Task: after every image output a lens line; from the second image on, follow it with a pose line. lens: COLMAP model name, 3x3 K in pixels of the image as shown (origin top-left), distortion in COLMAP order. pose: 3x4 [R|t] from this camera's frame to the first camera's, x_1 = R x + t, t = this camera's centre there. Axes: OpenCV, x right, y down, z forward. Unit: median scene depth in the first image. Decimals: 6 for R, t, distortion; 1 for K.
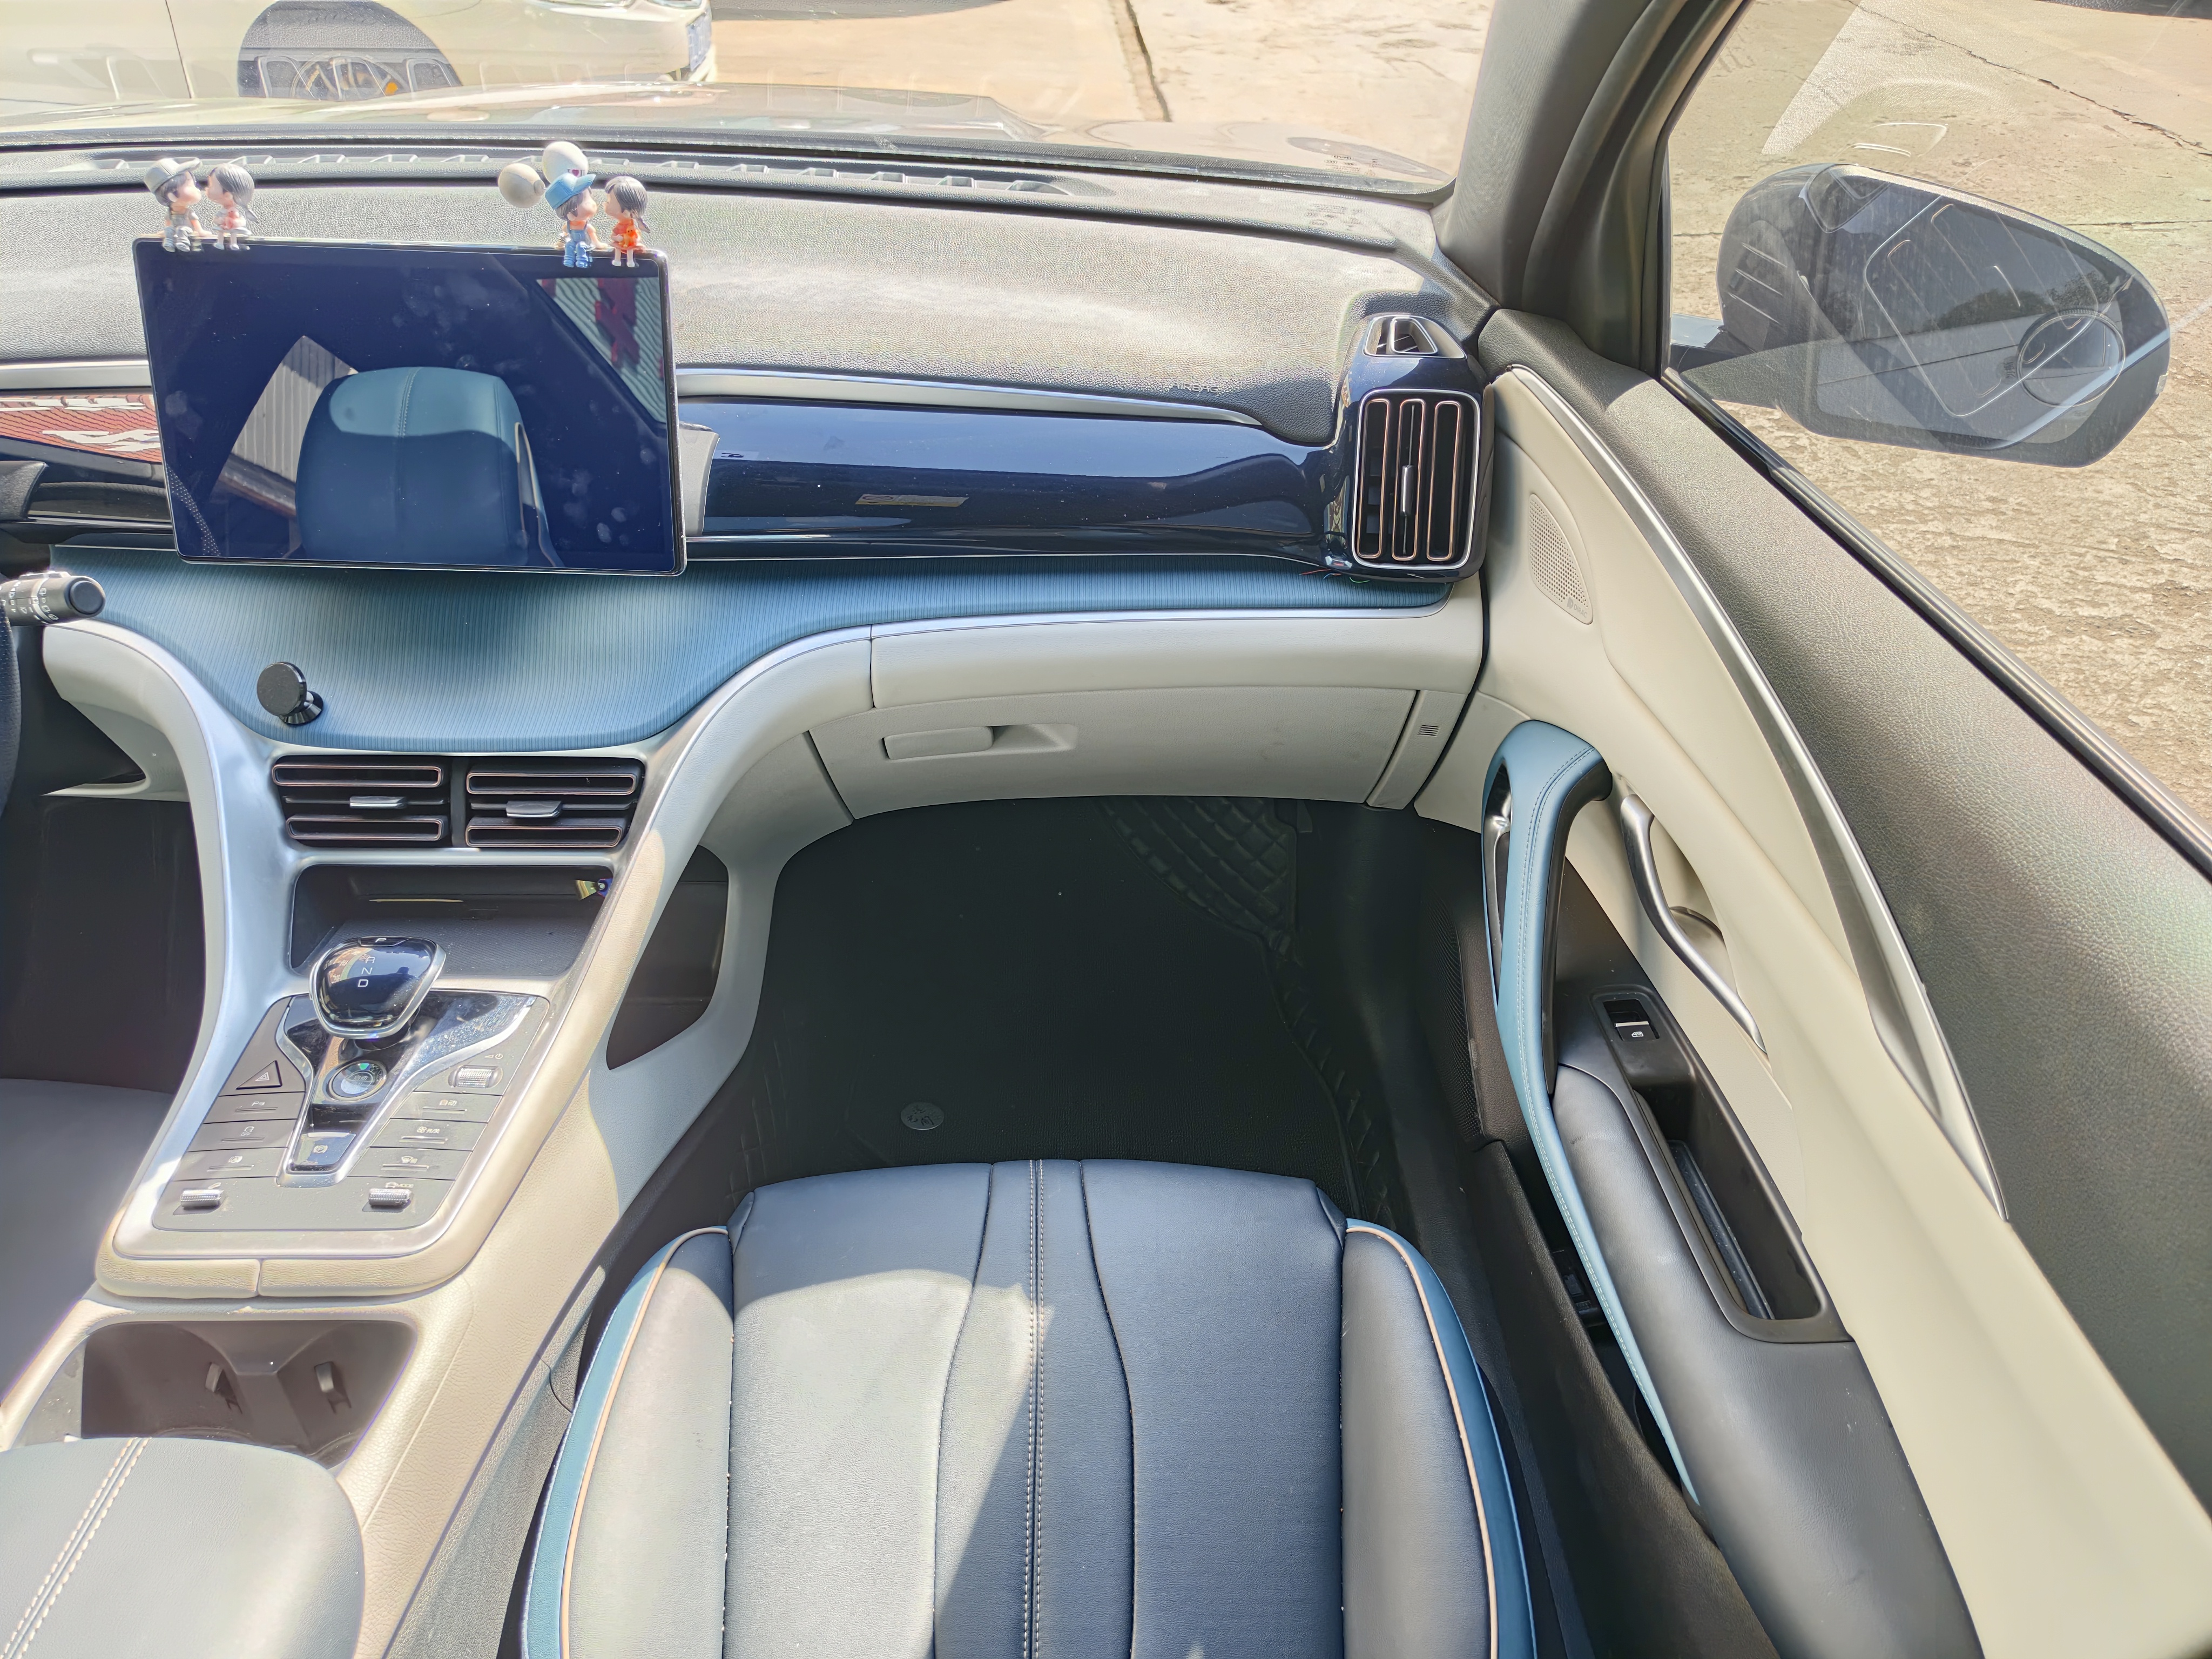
lens RADIAL K [[1571.8, 0, 1117.5], [0, 1571.8, 827.8], [0, 0, 1]] dist [0.043863, -0.053955]
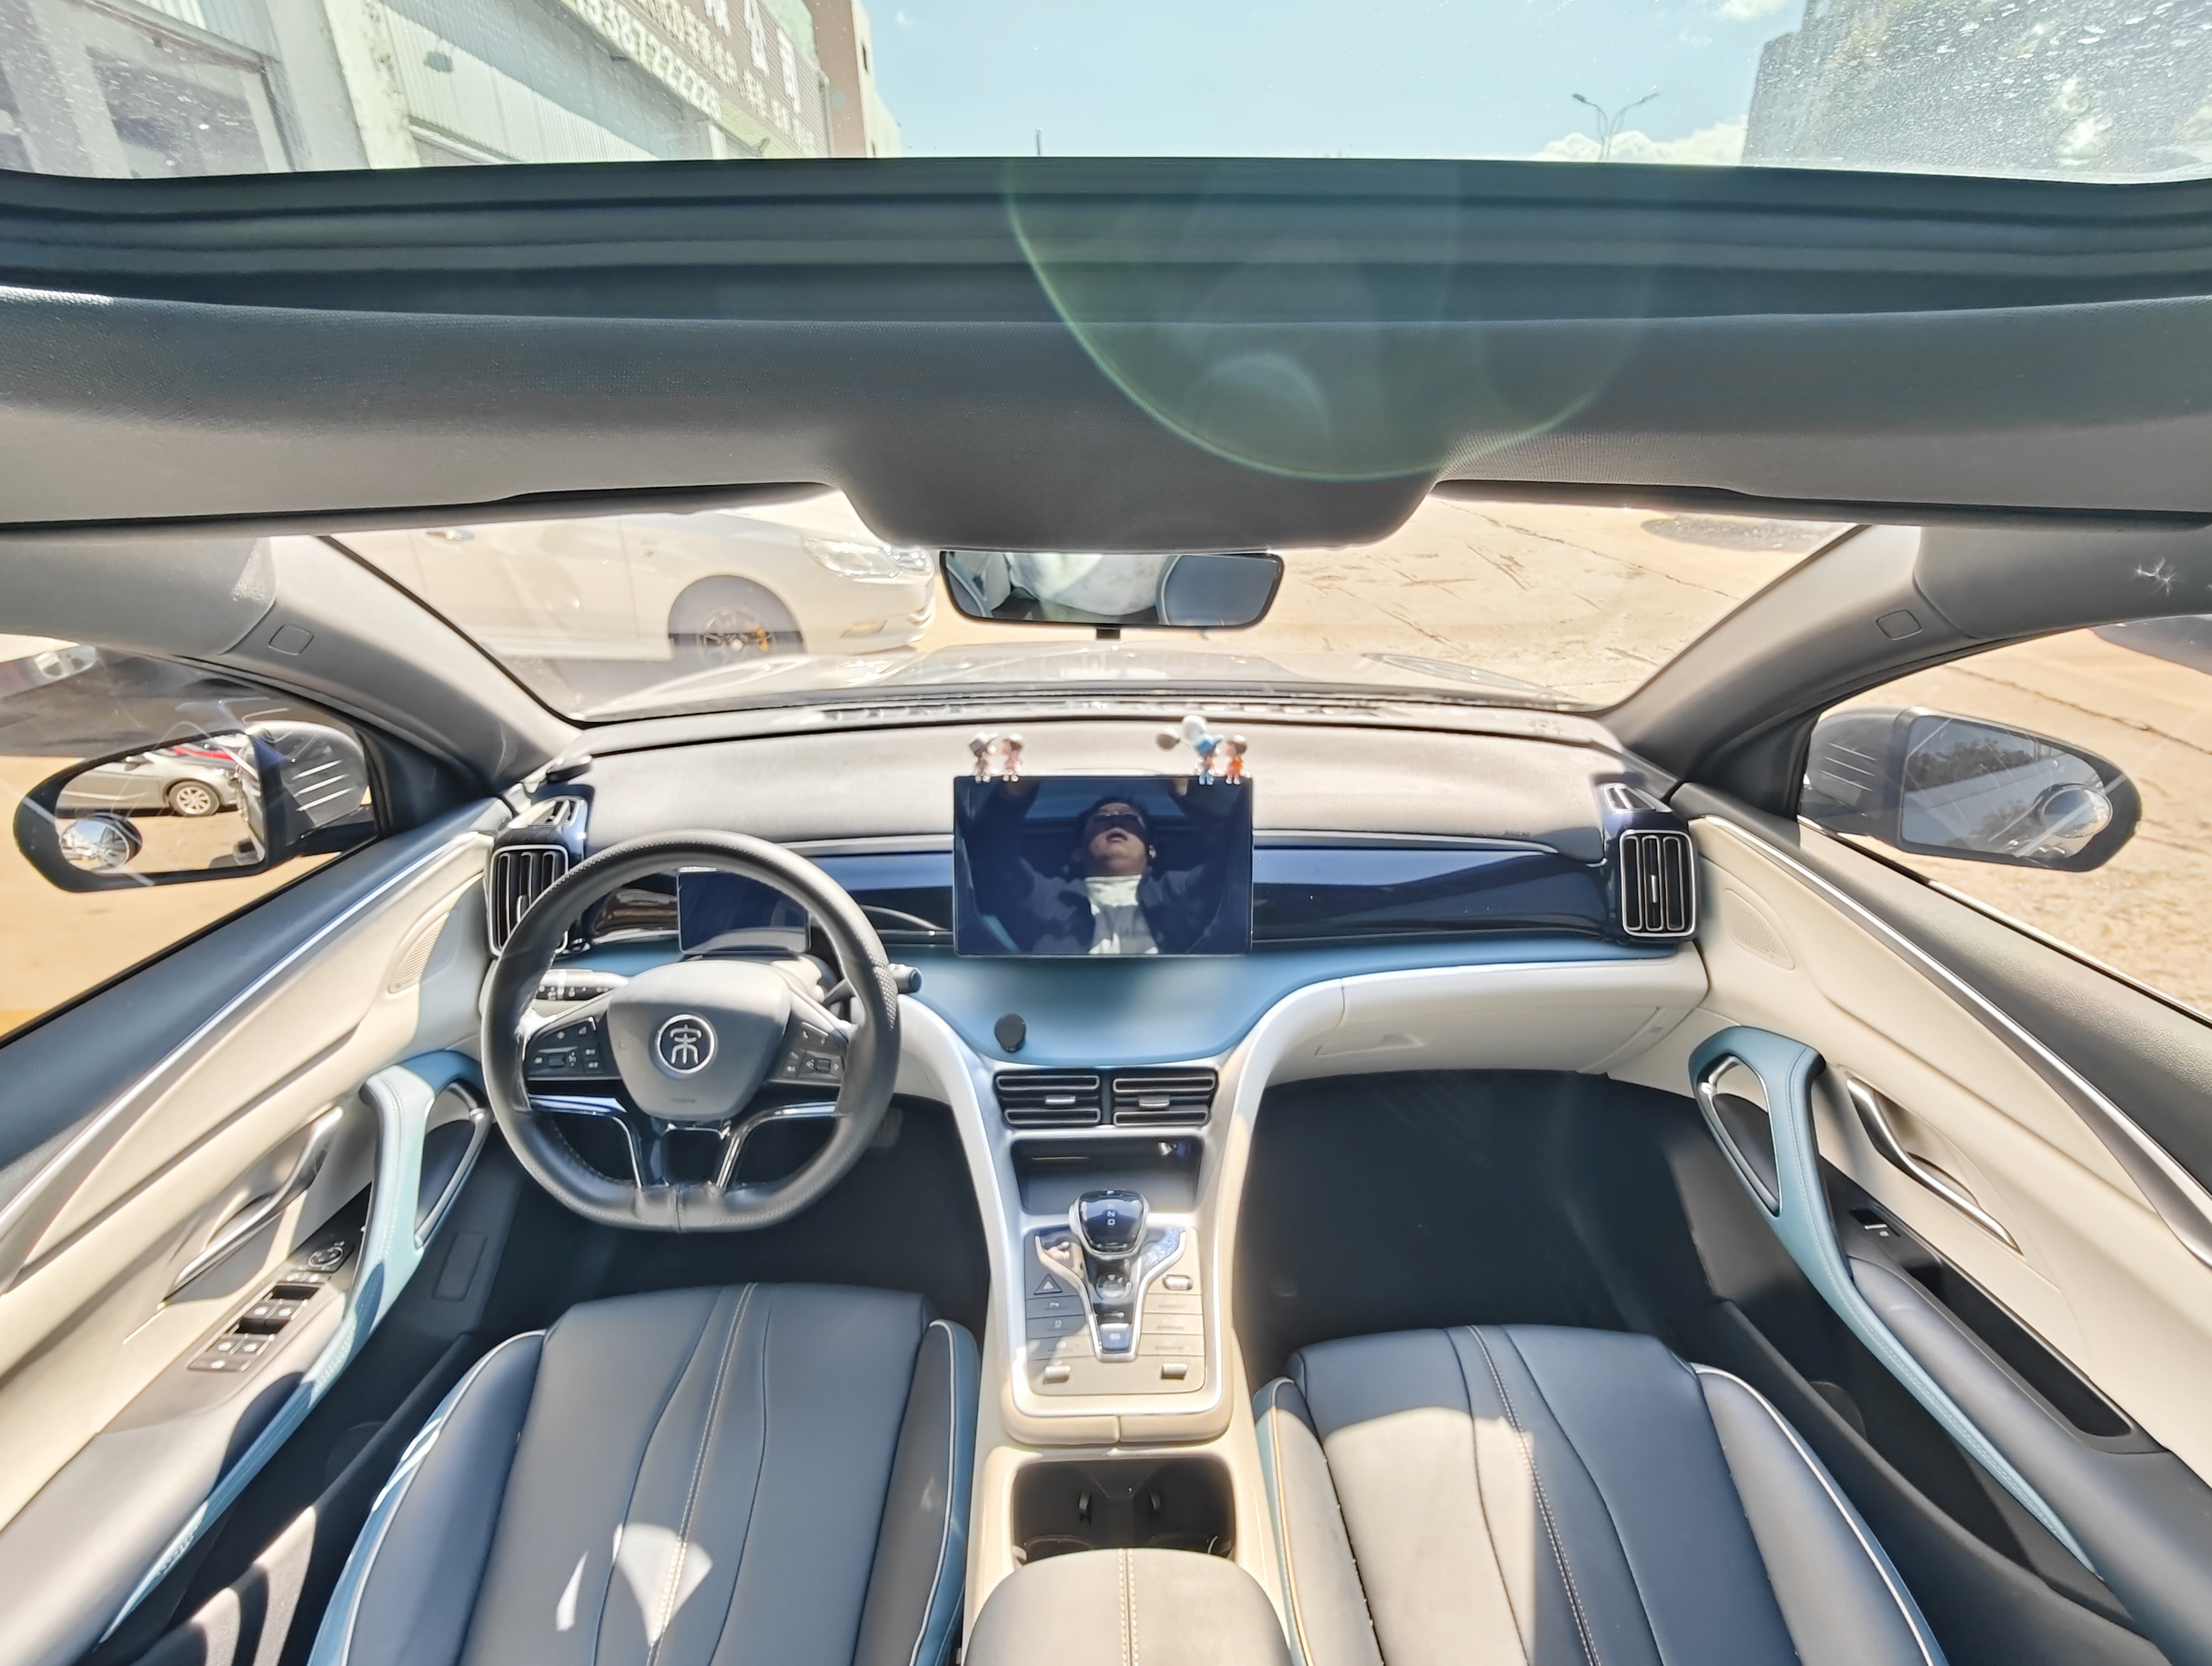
lens RADIAL K [[1029.0, 0, 1105.3], [0, 1029.0, 834.8], [0, 0, 1]] dist [-0.003871, 0.001860]
pose [[0.999642, -0.026292, -0.004938, -0.406954], [0.024707, 0.978136, -0.206494, -0.062218], [0.010259, 0.206298, 0.978435, -0.088974]]
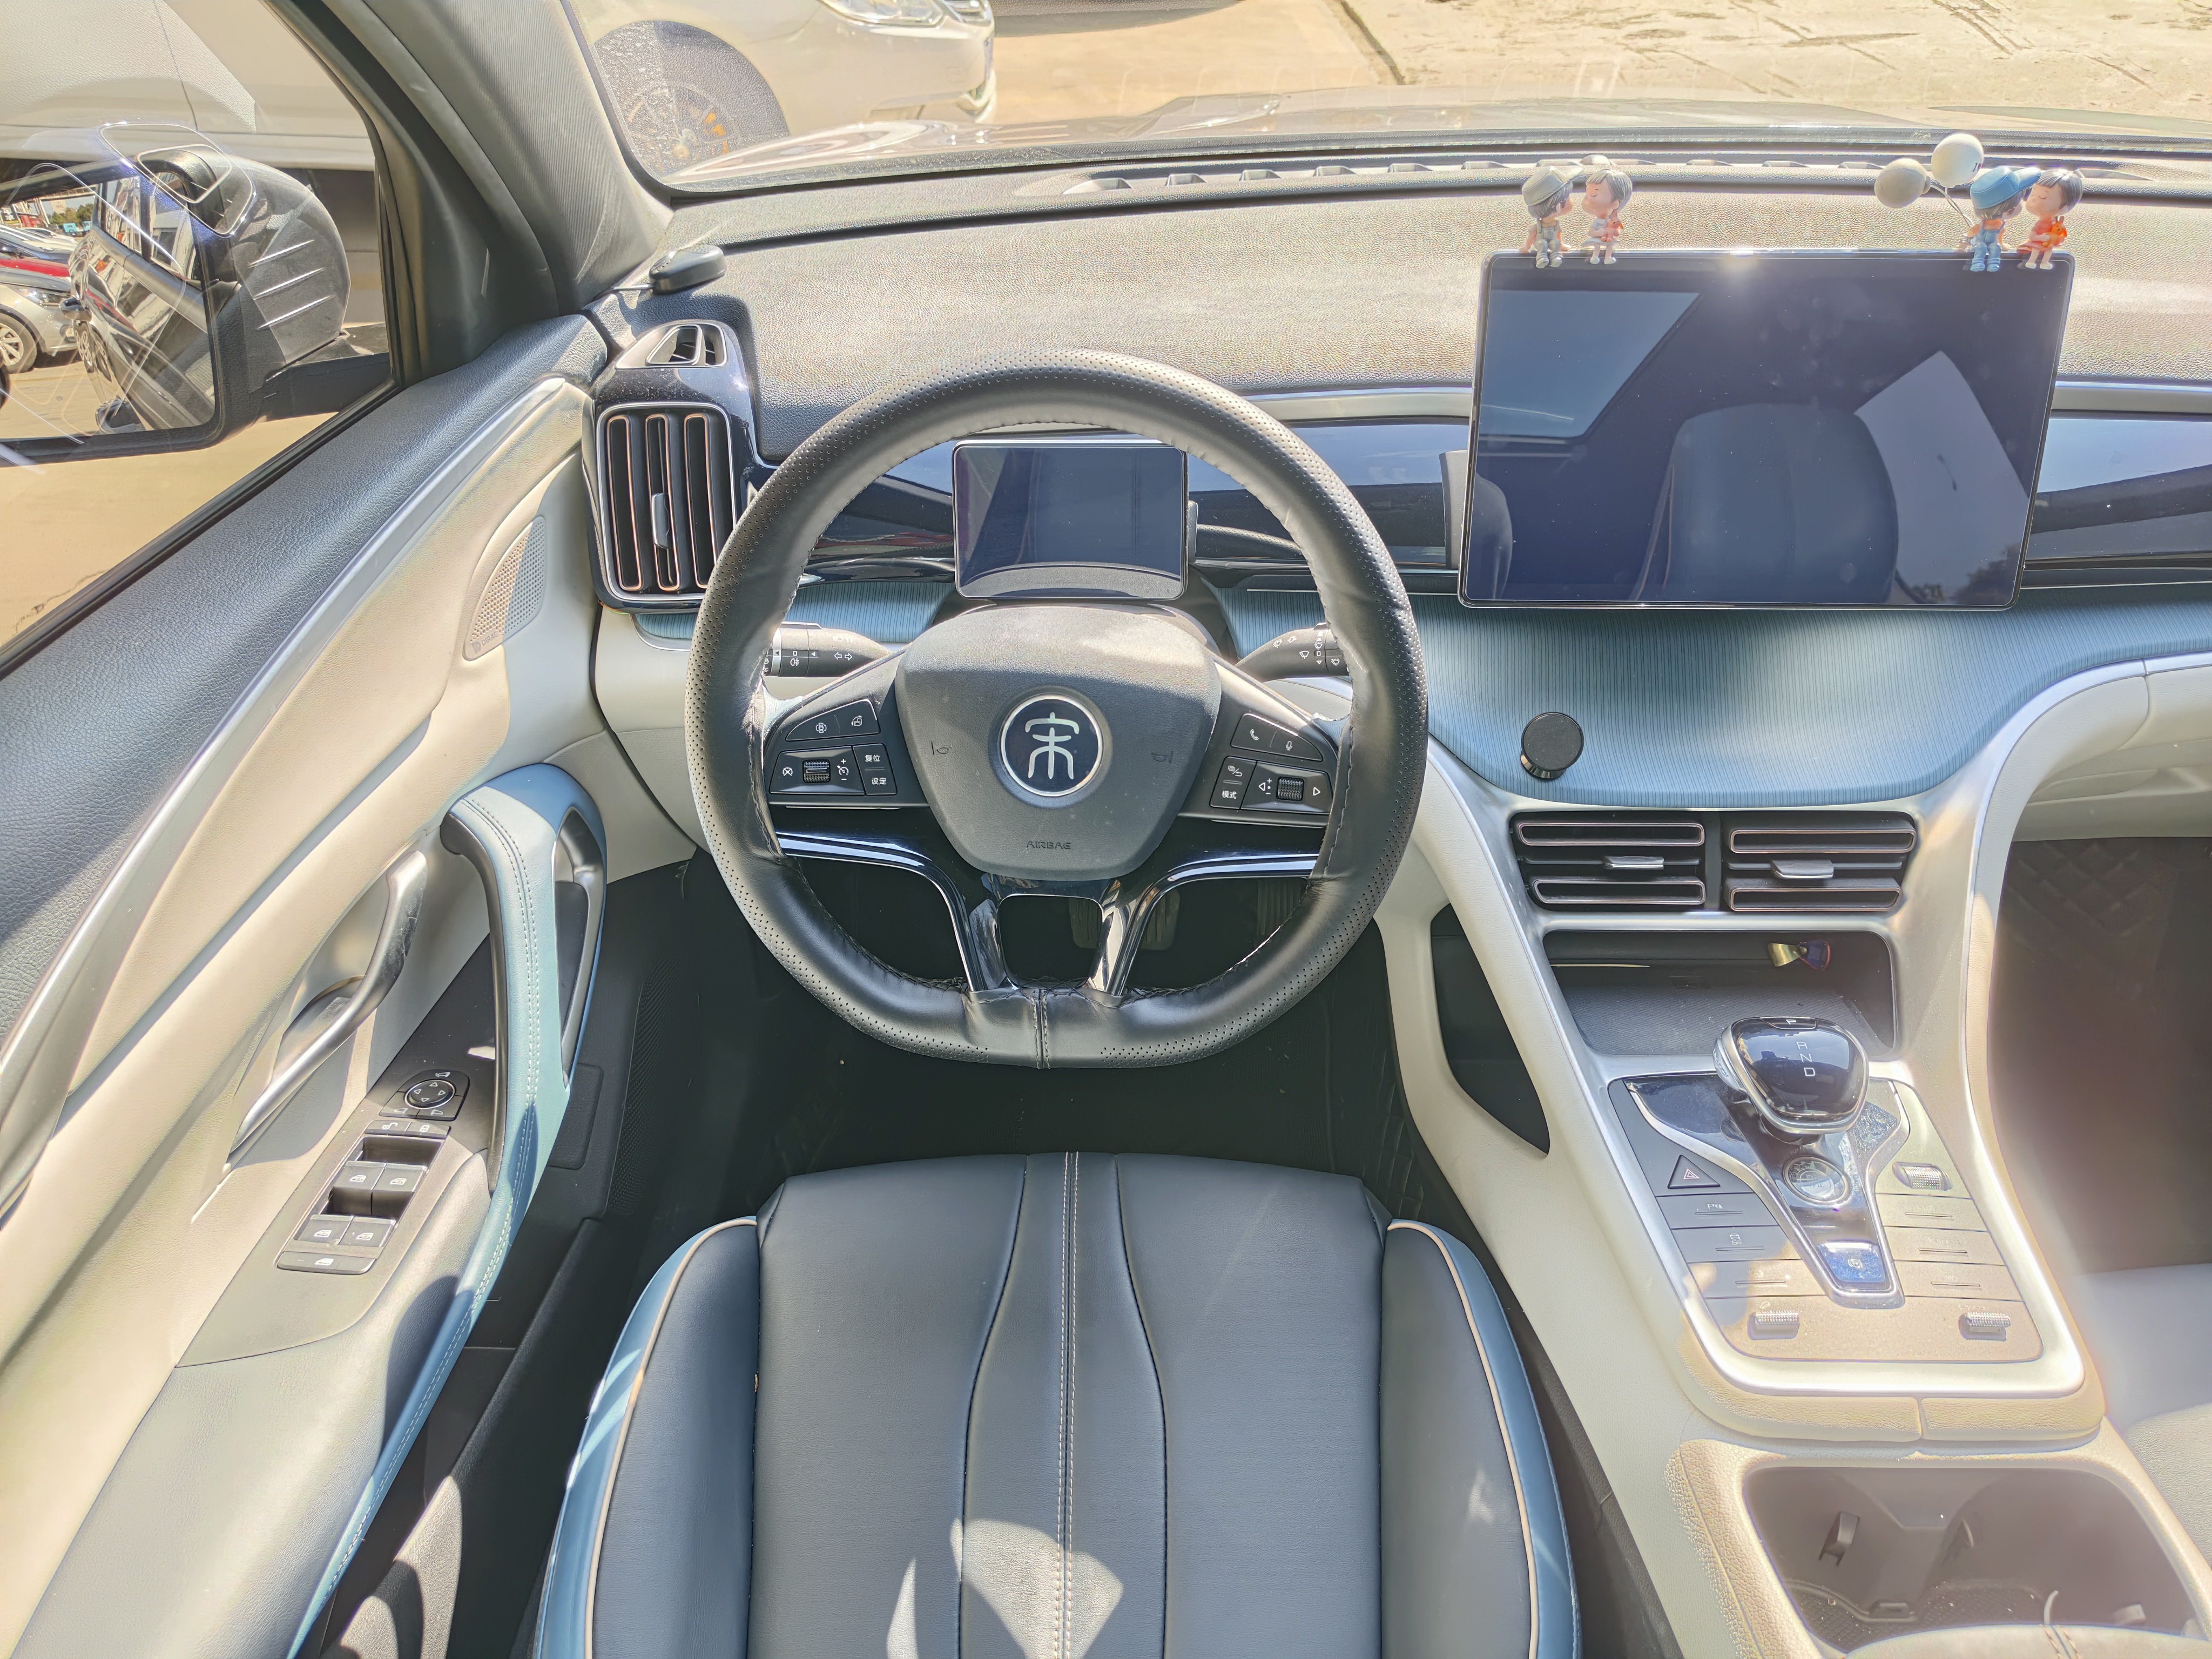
lens RADIAL K [[1571.8, 0, 1097.1], [0, 1571.8, 826.6], [0, 0, 1]] dist [0.043863, -0.053955]
pose [[0.998085, -0.007923, -0.061353, -0.718242], [0.007572, 0.999954, -0.005952, -0.033938], [0.061397, 0.005476, 0.998098, 0.066700]]
